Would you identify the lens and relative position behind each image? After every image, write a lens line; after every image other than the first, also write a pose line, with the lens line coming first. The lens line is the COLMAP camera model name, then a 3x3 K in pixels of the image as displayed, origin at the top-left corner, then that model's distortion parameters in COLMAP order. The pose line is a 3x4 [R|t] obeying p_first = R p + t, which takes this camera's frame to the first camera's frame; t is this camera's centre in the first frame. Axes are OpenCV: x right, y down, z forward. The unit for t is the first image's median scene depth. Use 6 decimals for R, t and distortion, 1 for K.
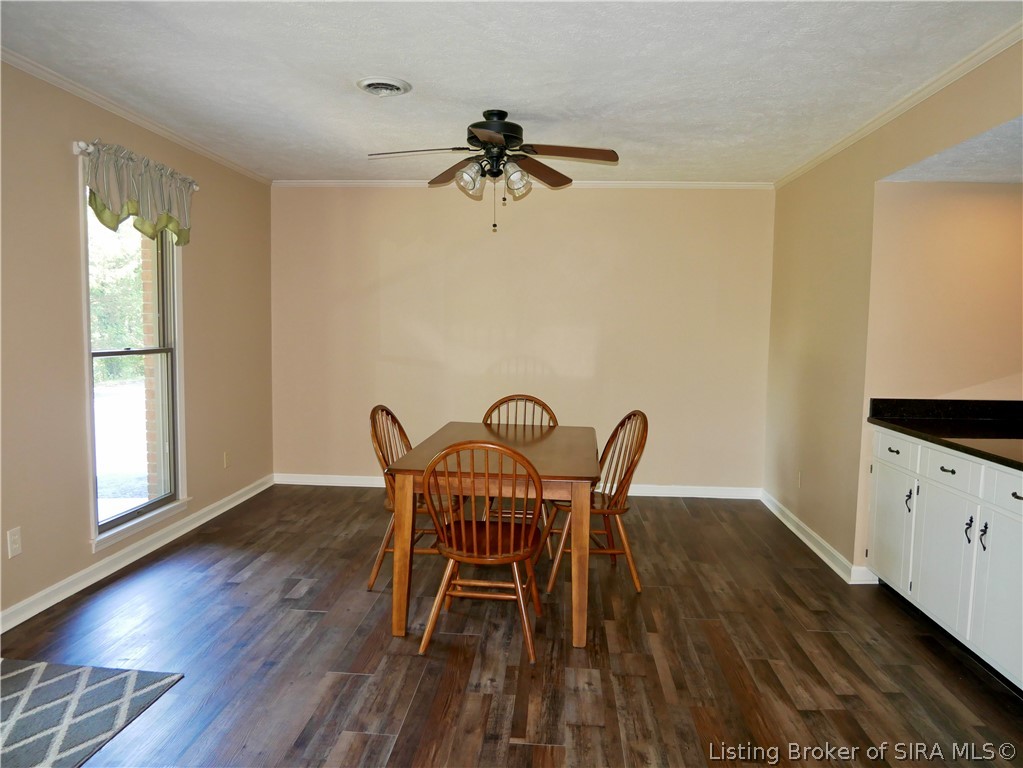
lens RADIAL K [[738.2, 0, 511.5], [0, 738.2, 384.0], [0, 0, 1]] dist [-0.052311, 0.021481]
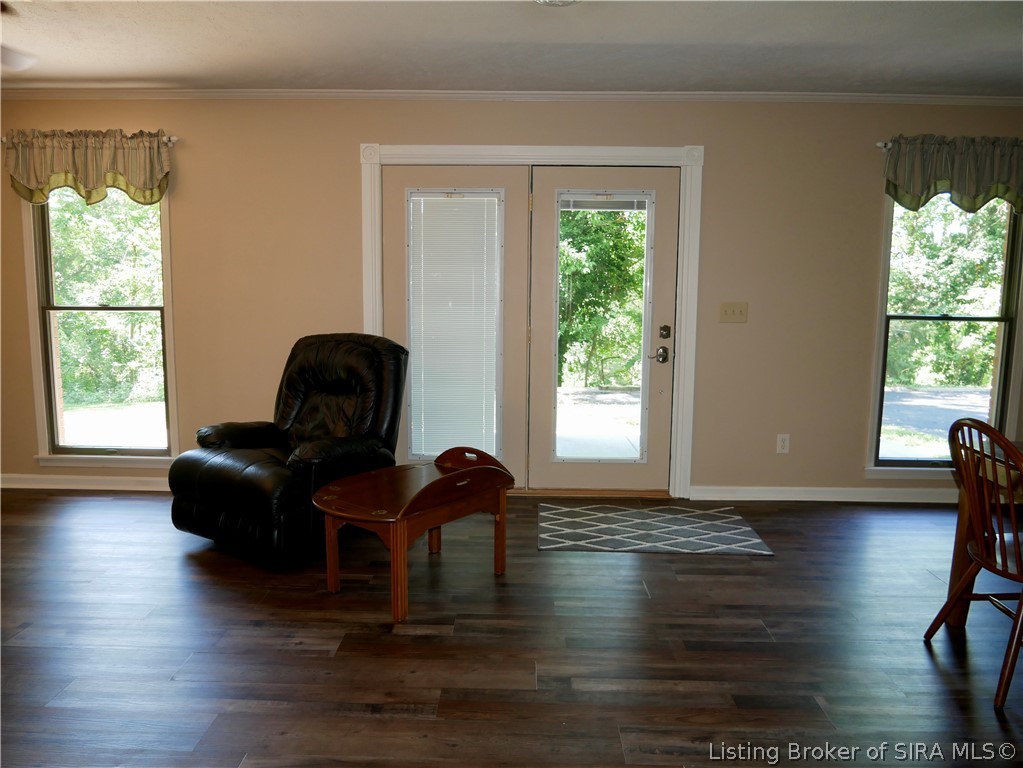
lens RADIAL K [[738.2, 0, 511.5], [0, 738.2, 384.0], [0, 0, 1]] dist [-0.052311, 0.021481]
pose [[0.048561, 0.116171, -0.992041, 0.792517], [-0.093499, 0.989381, 0.111283, -0.010174], [0.994434, 0.087351, 0.058908, 0.412273]]
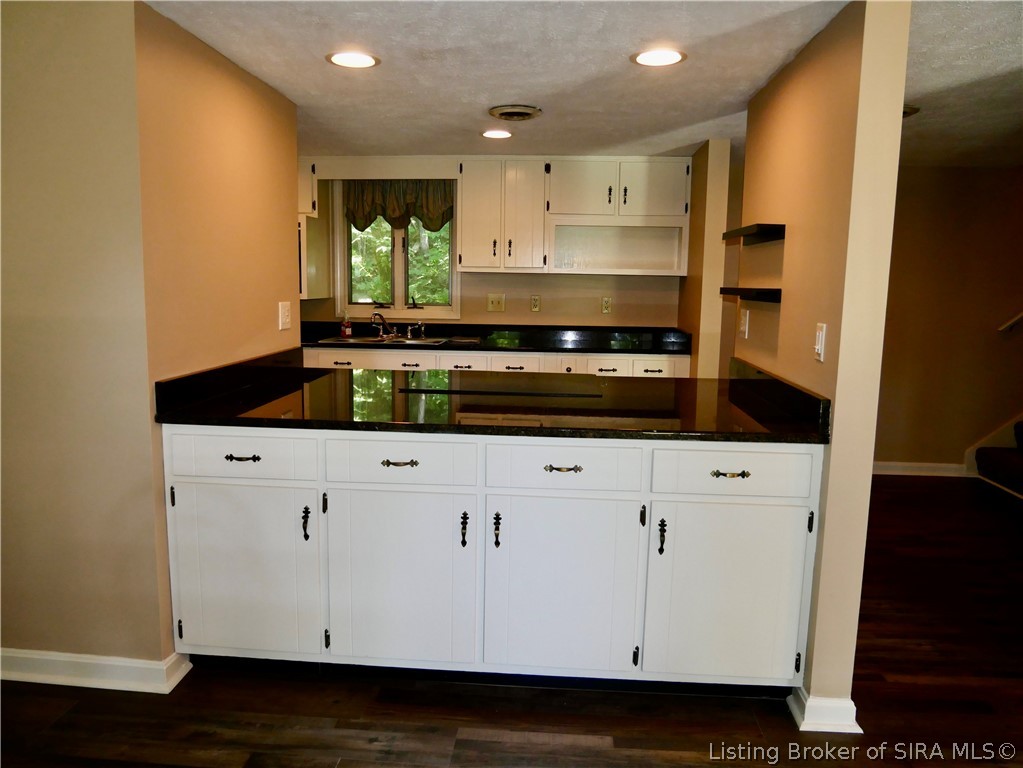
lens RADIAL K [[738.2, 0, 511.5], [0, 738.2, 384.0], [0, 0, 1]] dist [-0.052311, 0.021481]
pose [[0.015529, -0.160447, 0.986922, -0.114665], [0.070403, 0.984767, 0.158989, -0.073189], [-0.997398, 0.067013, 0.026588, 0.967975]]
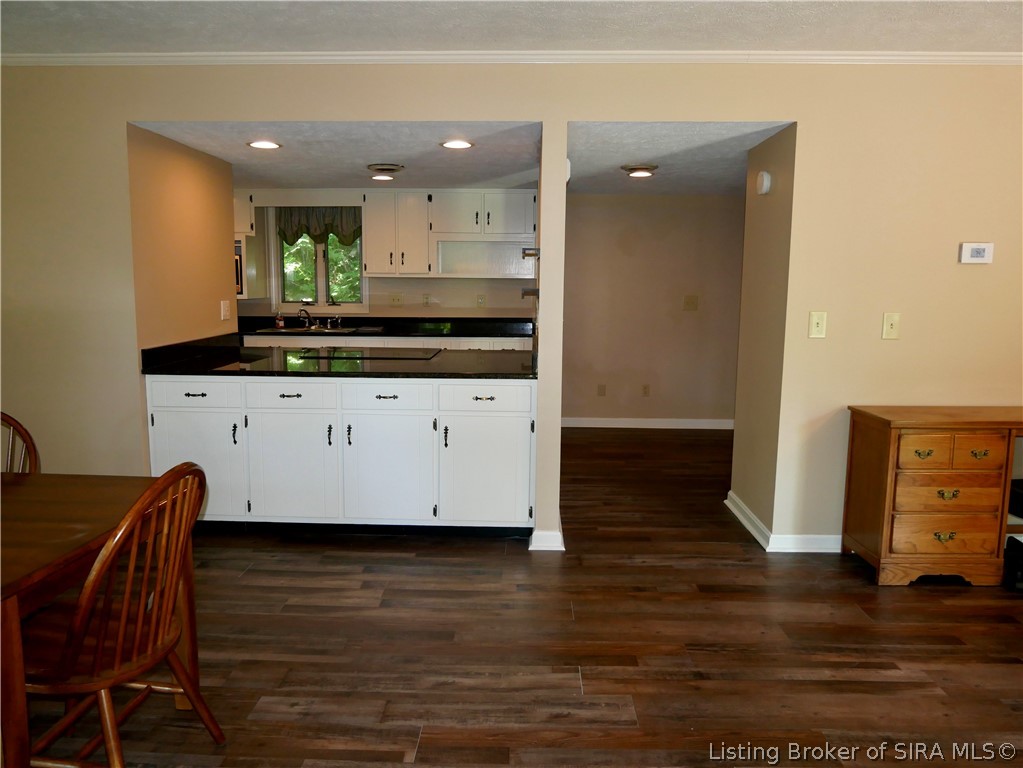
lens RADIAL K [[738.2, 0, 511.5], [0, 738.2, 384.0], [0, 0, 1]] dist [-0.052311, 0.021481]
pose [[-0.033458, -0.162368, 0.986163, -0.683563], [0.075509, 0.983485, 0.164489, -0.080846], [-0.996584, 0.079967, -0.020645, 0.735130]]
